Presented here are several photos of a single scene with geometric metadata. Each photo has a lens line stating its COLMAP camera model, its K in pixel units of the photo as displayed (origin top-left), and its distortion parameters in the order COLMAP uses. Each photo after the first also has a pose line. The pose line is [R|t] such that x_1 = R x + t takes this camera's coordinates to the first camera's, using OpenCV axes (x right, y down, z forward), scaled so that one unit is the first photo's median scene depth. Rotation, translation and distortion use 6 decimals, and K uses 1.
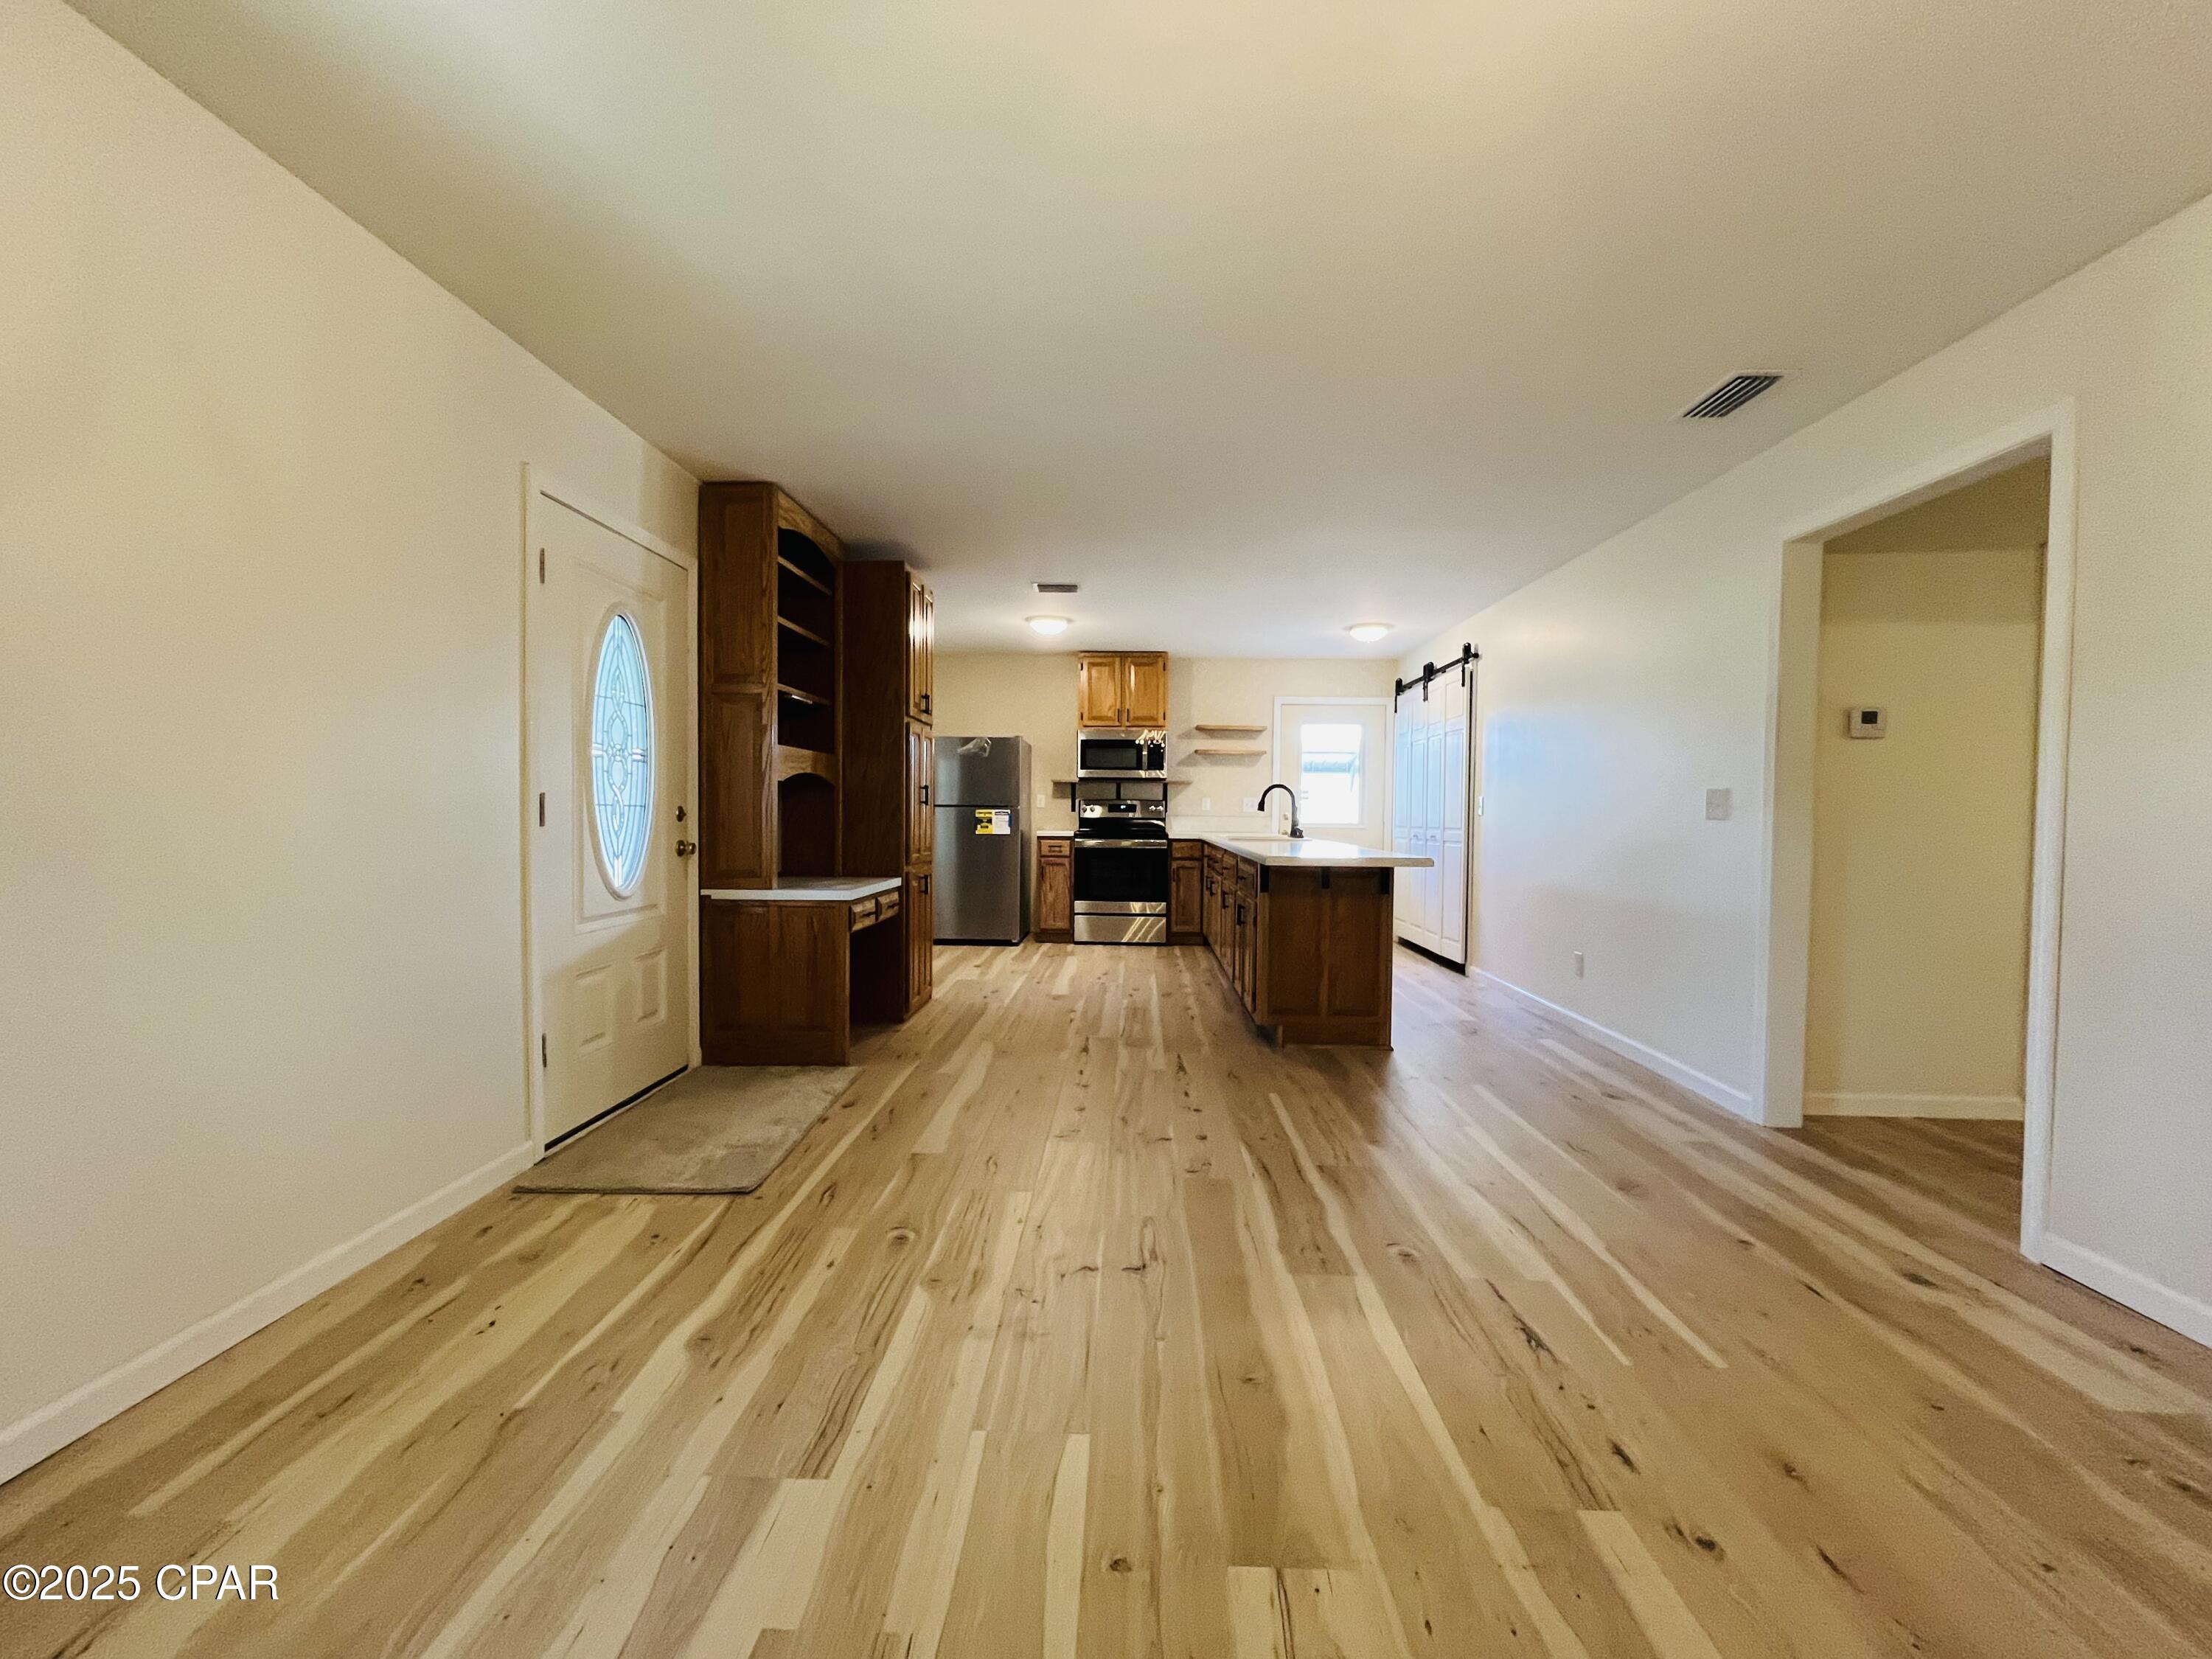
lens RADIAL K [[904.4, 0, 1108.7], [0, 904.4, 834.4], [0, 0, 1]] dist [0.001714, -0.000818]
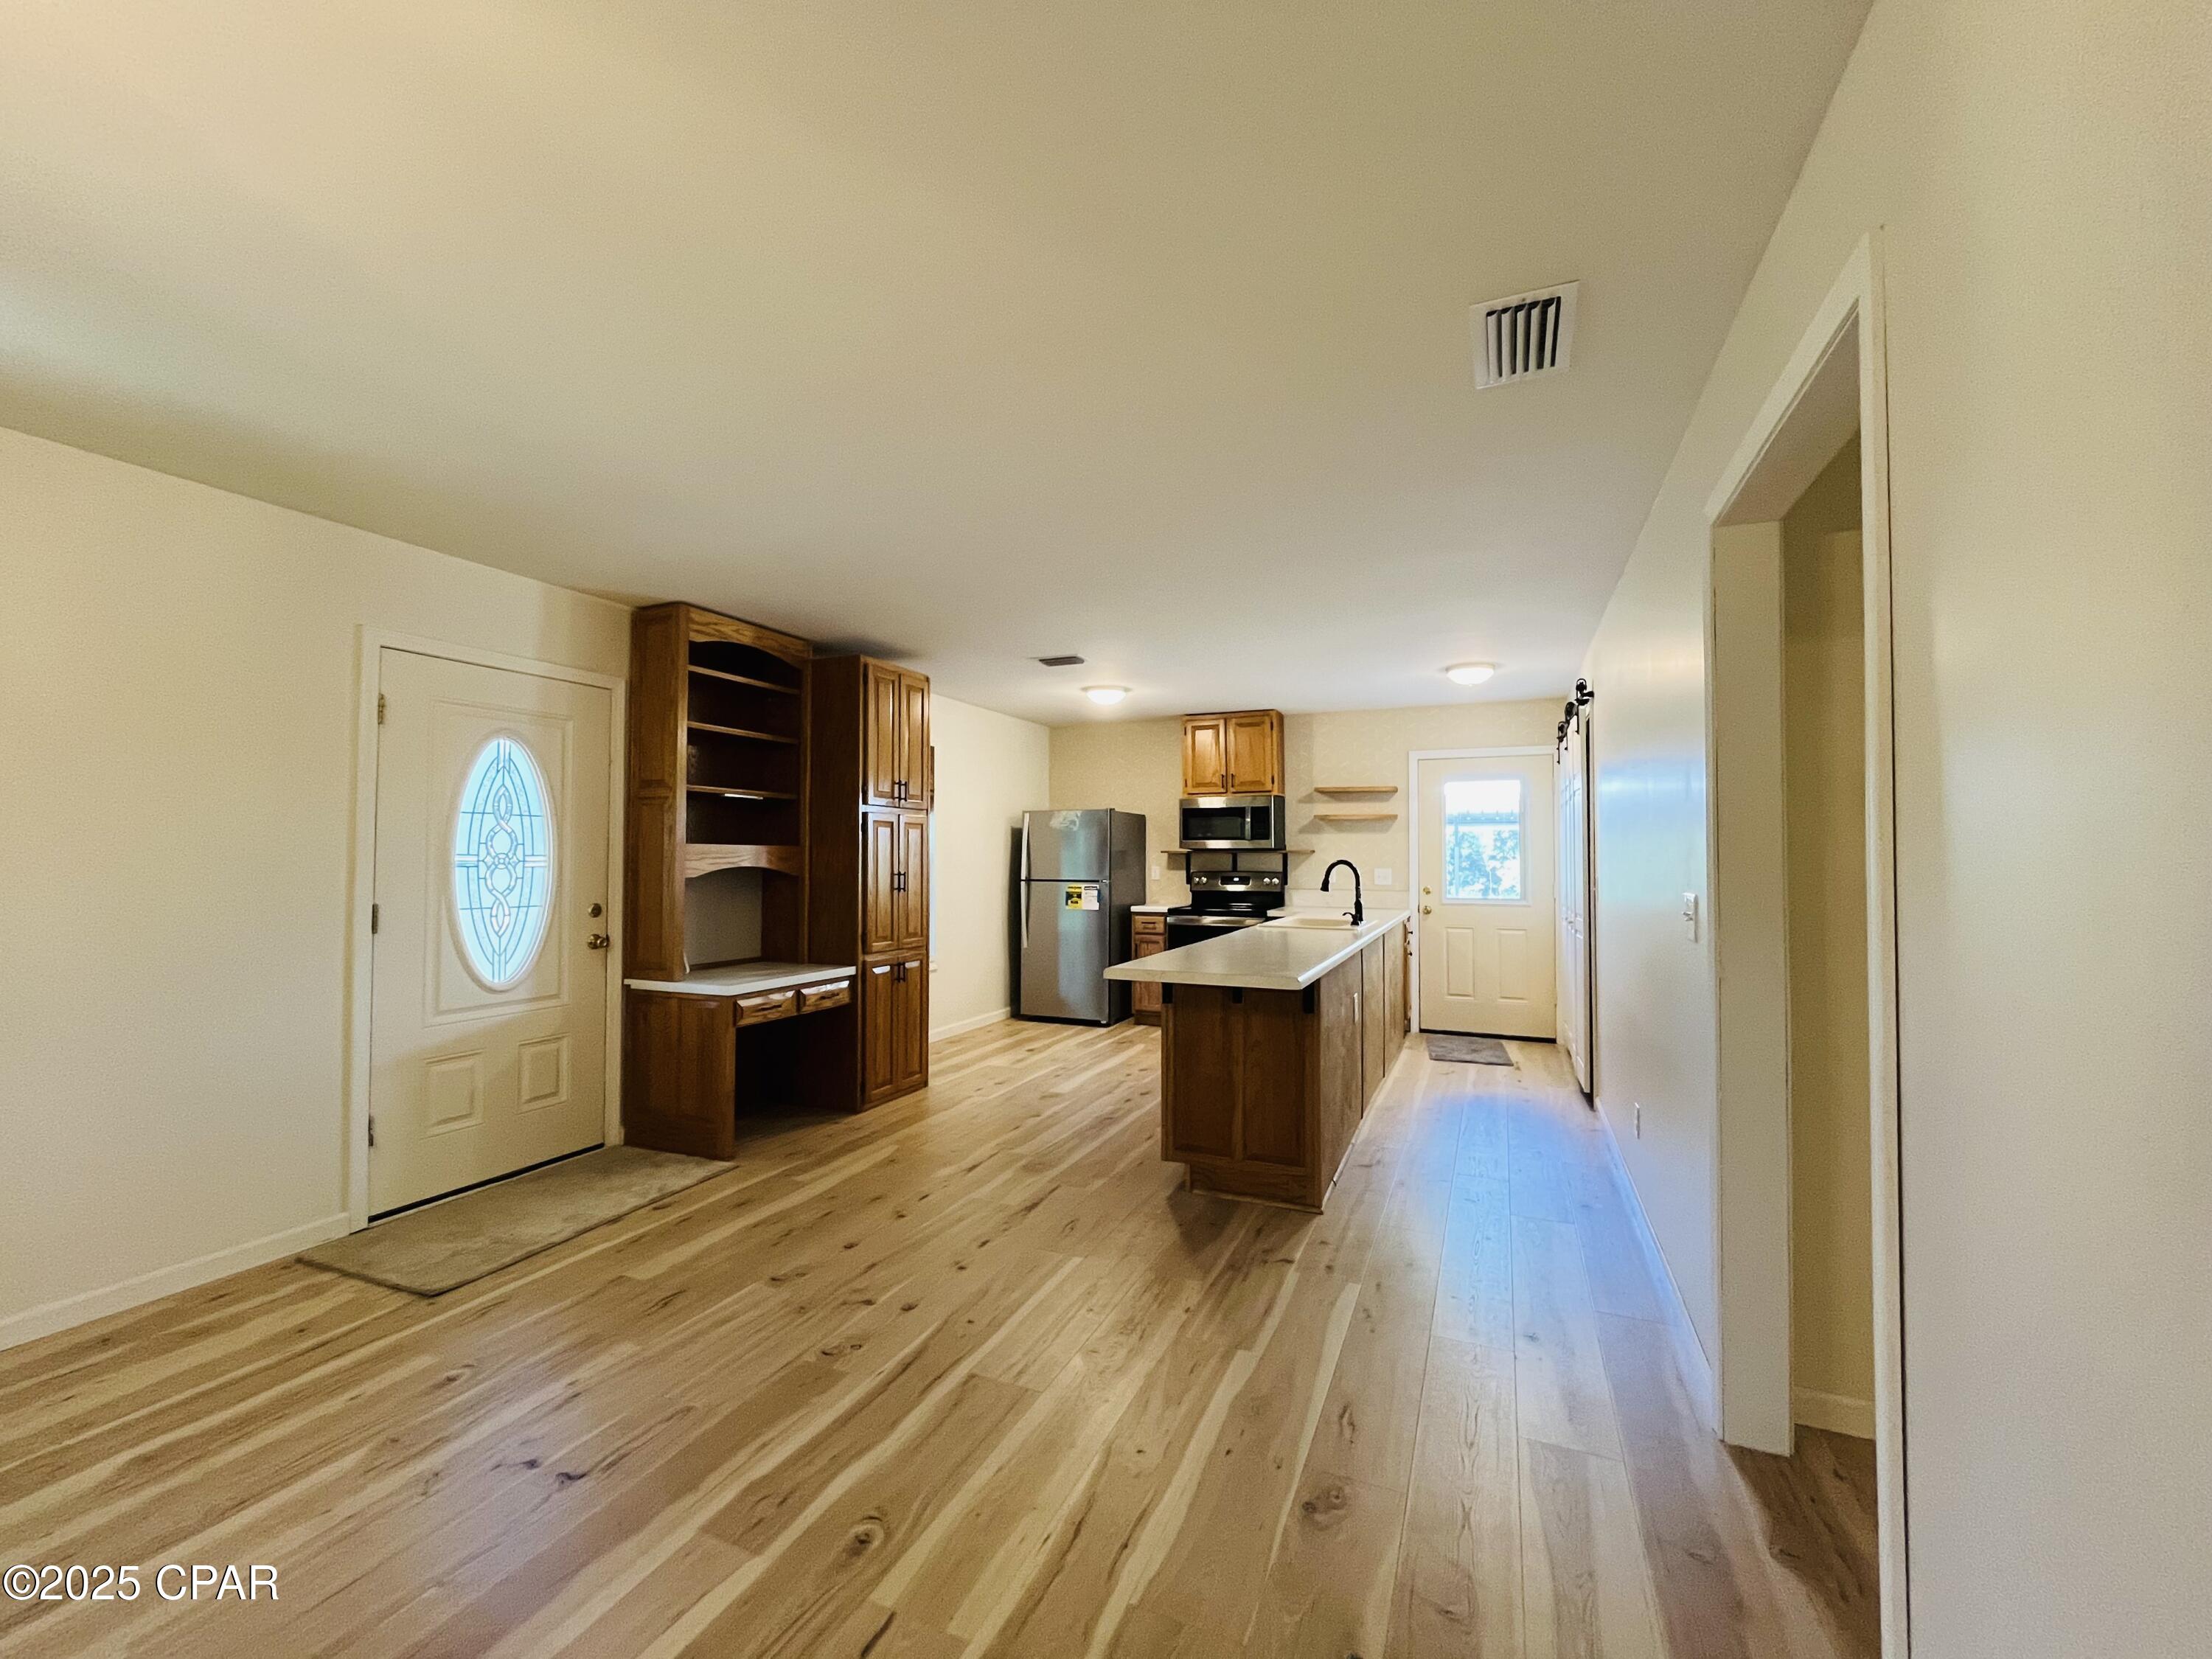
lens RADIAL K [[904.4, 0, 1102.7], [0, 904.4, 836.6], [0, 0, 1]] dist [0.001714, -0.000818]
pose [[0.927303, -0.016917, -0.373928, 0.528907], [-0.002340, 0.998697, -0.050985, -0.059893], [0.374303, 0.048154, 0.926055, 0.219750]]
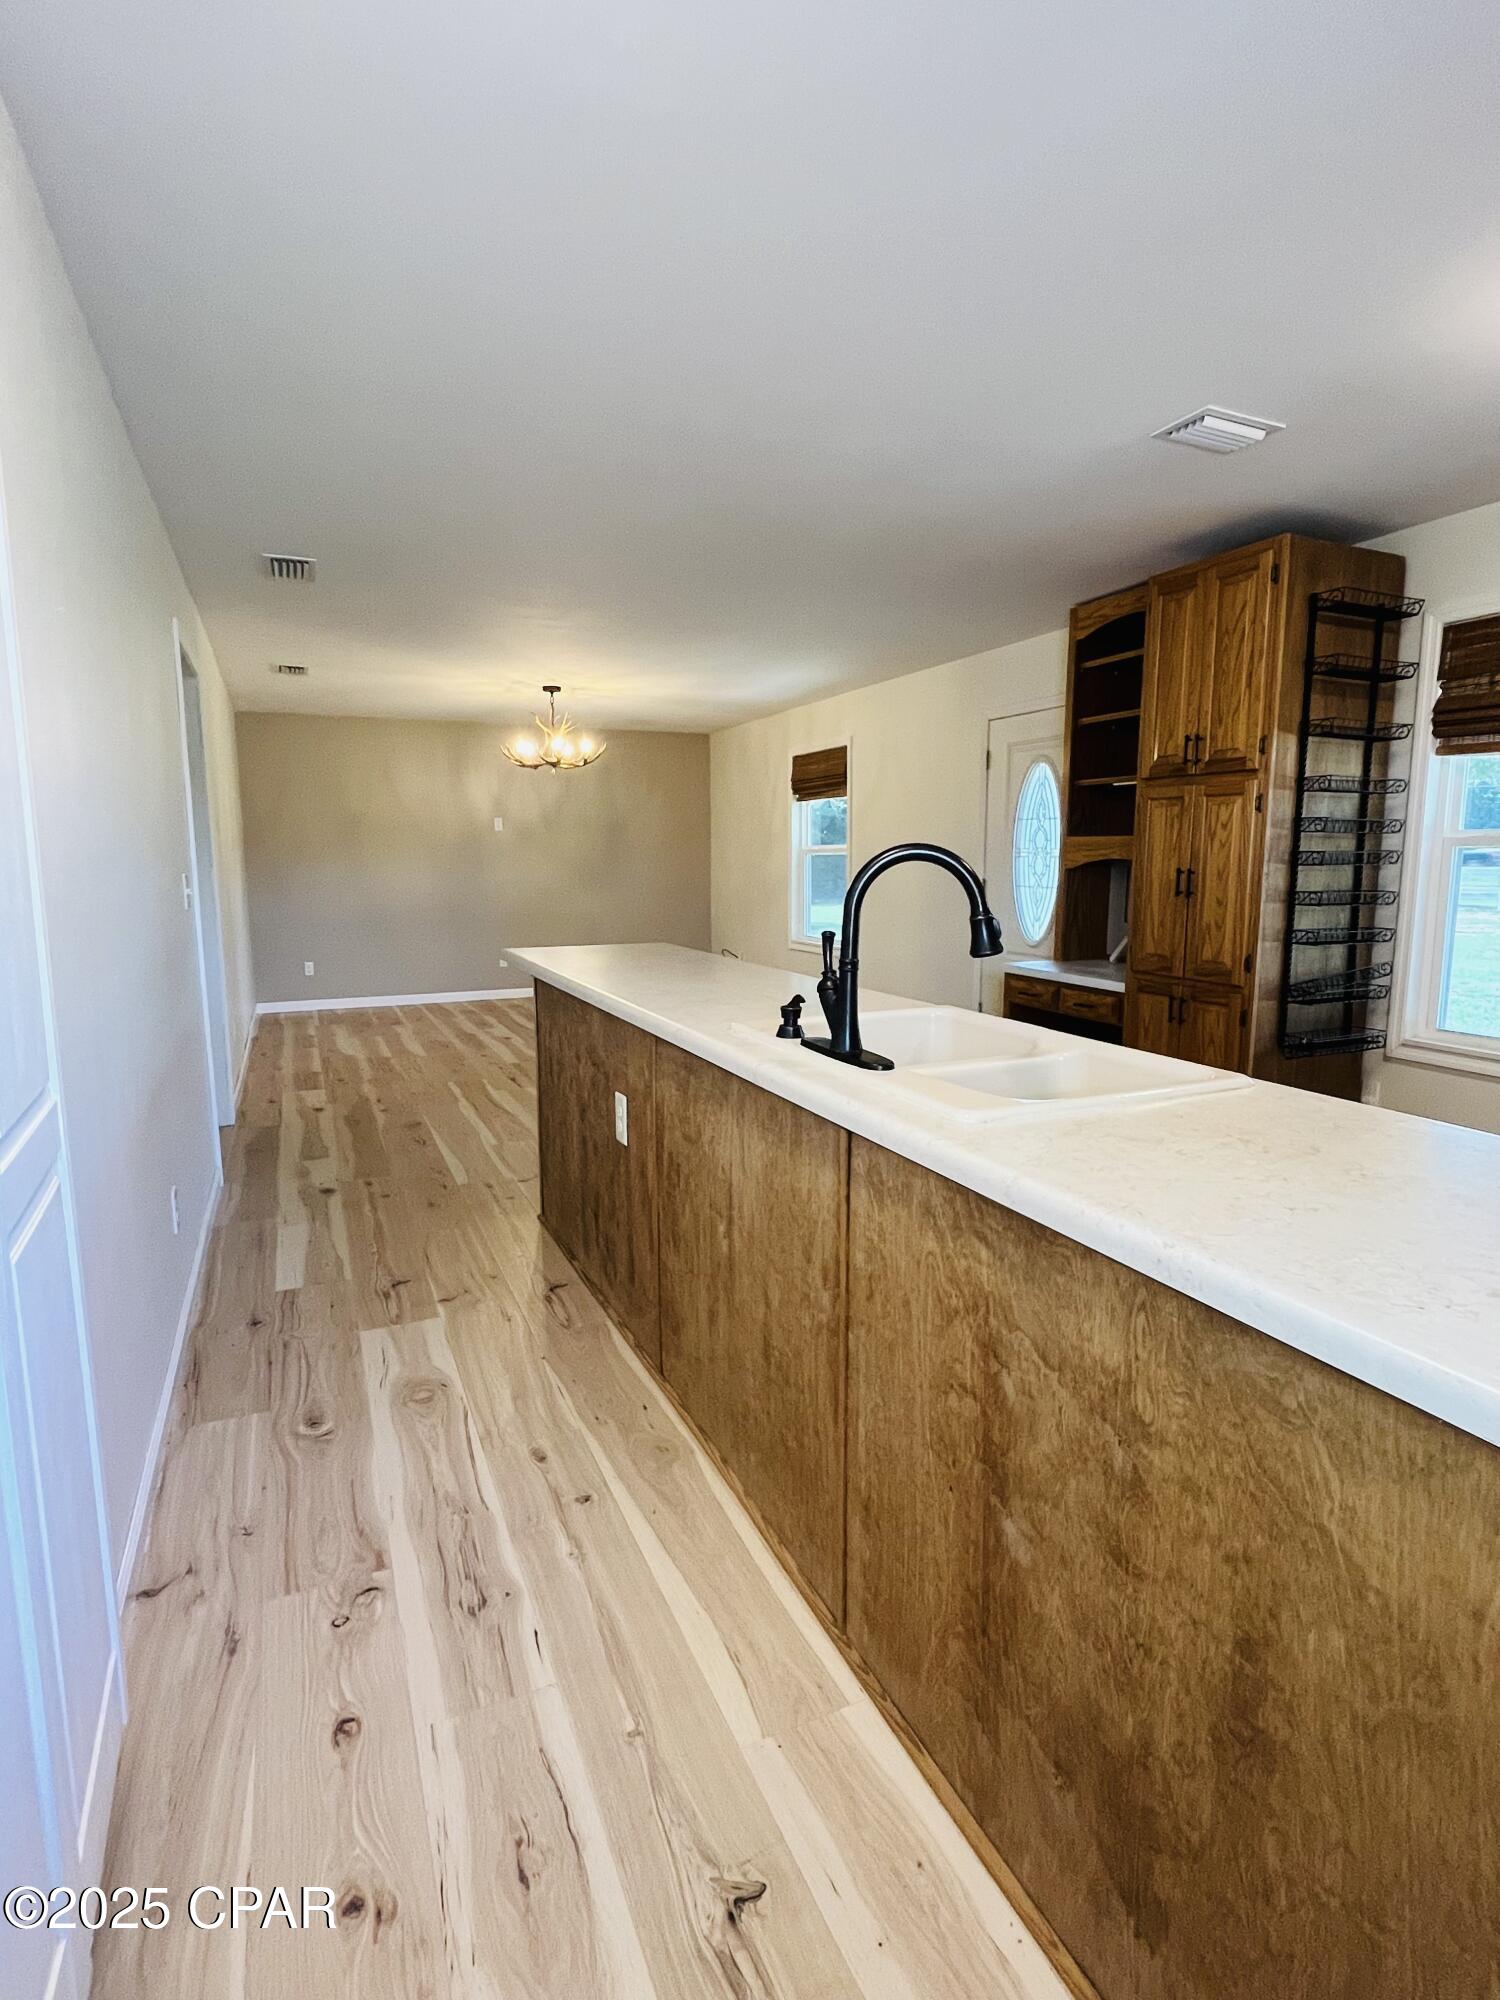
lens RADIAL K [[998.8, 0, 755.1], [0, 998.8, 1001.5], [0, 0, 1]] dist [-0.000943, 0.000191]
pose [[-0.897411, 0.055078, -0.437743, 0.615253], [-0.019791, 0.986153, 0.164653, -0.102141], [0.440751, 0.156425, -0.883895, 2.171964]]
